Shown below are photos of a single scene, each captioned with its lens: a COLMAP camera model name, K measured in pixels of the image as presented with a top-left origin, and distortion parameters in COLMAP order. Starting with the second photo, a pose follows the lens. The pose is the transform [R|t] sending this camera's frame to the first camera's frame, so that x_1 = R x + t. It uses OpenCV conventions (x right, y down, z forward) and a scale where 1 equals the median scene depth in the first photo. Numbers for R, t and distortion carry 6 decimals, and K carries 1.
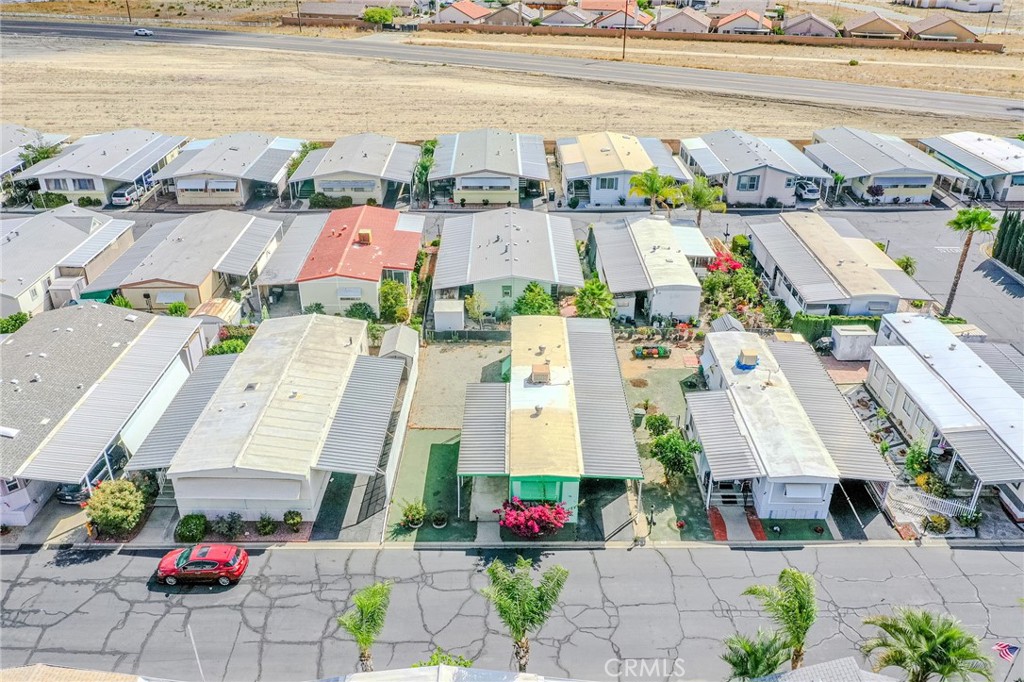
lens RADIAL K [[806.4, 0, 512.0], [0, 806.4, 341.0], [0, 0, 1]] dist [0.000678, 0.000506]
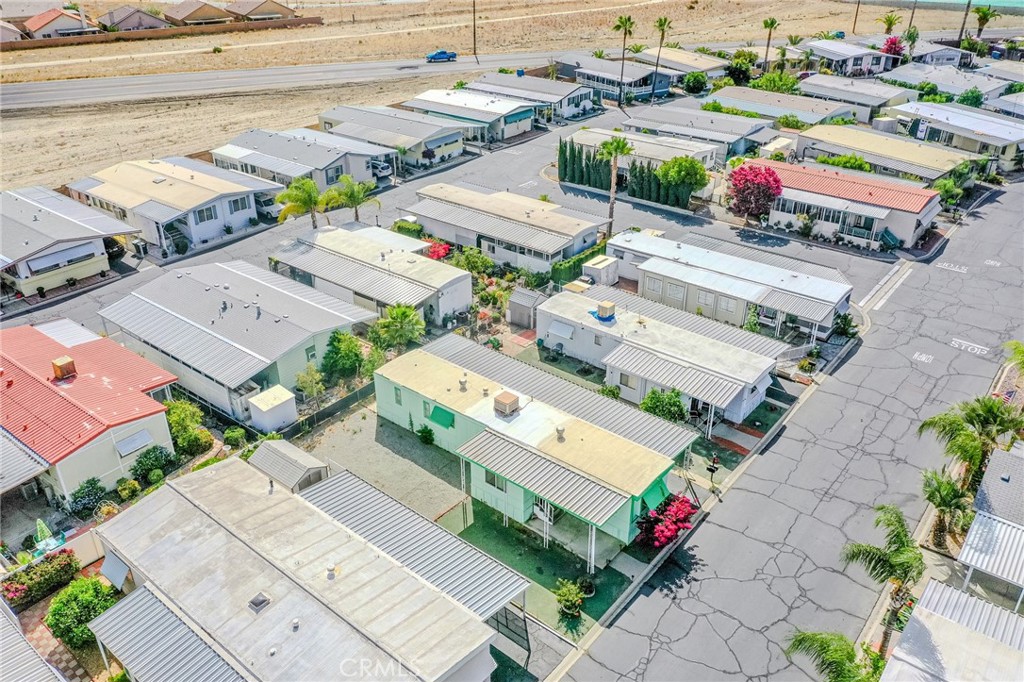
lens RADIAL K [[806.4, 0, 512.0], [0, 806.4, 341.0], [0, 0, 1]] dist [0.000678, 0.000506]
pose [[0.629287, -0.375922, 0.680206, -0.309223], [0.367839, 0.915059, 0.165412, -0.095689], [-0.684611, 0.146115, 0.714113, 0.191521]]
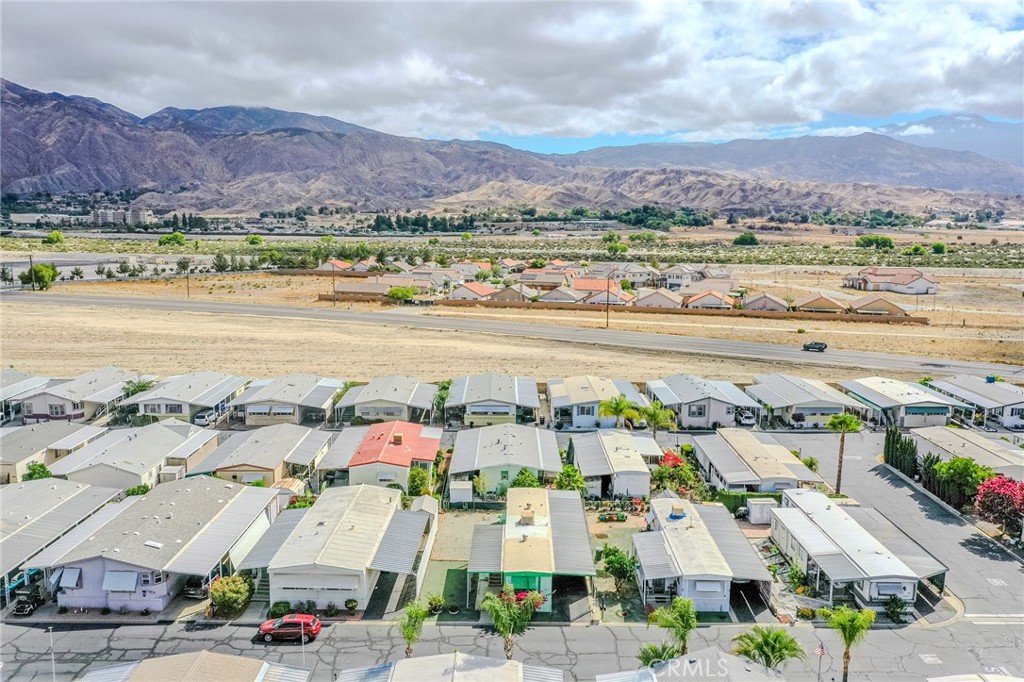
lens RADIAL K [[808.2, 0, 512.0], [0, 808.2, 341.0], [0, 0, 1]] dist [0.002697, -0.001805]
pose [[0.999971, 0.005690, -0.005054, 0.008082], [-0.007025, 0.945583, -0.325305, 0.116378], [0.002928, 0.325331, 0.945596, -0.239922]]
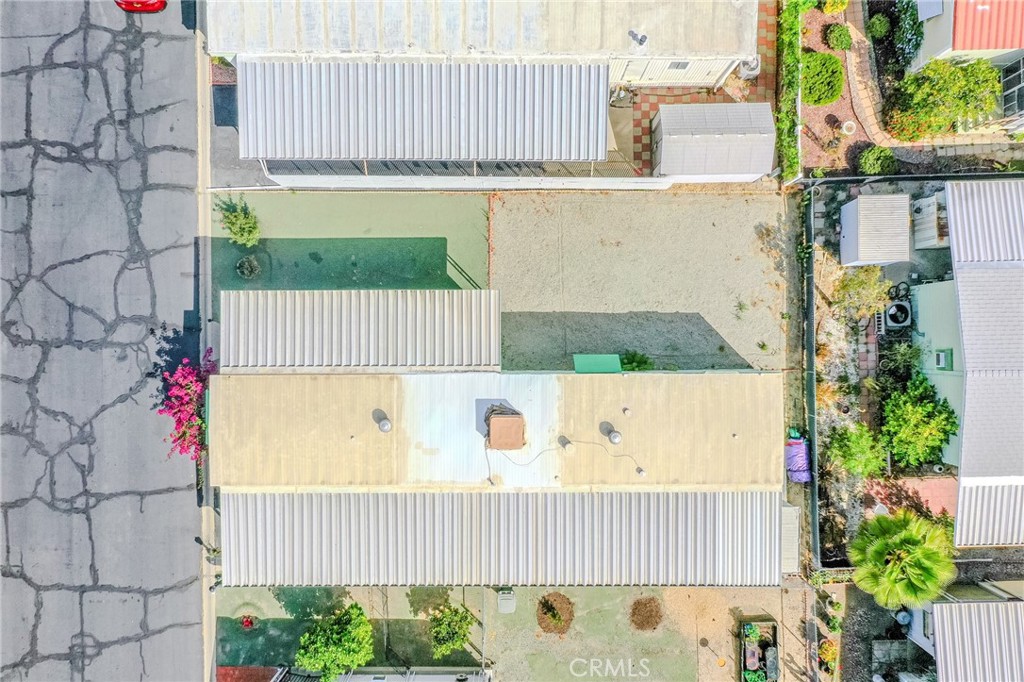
lens RADIAL K [[806.4, 0, 512.0], [0, 806.4, 341.0], [0, 0, 1]] dist [0.000678, 0.000506]
pose [[0.007865, 0.999950, -0.006209, -0.010987], [-0.467937, 0.009167, 0.883714, -0.234921], [0.883727, -0.004045, 0.467985, 0.428672]]
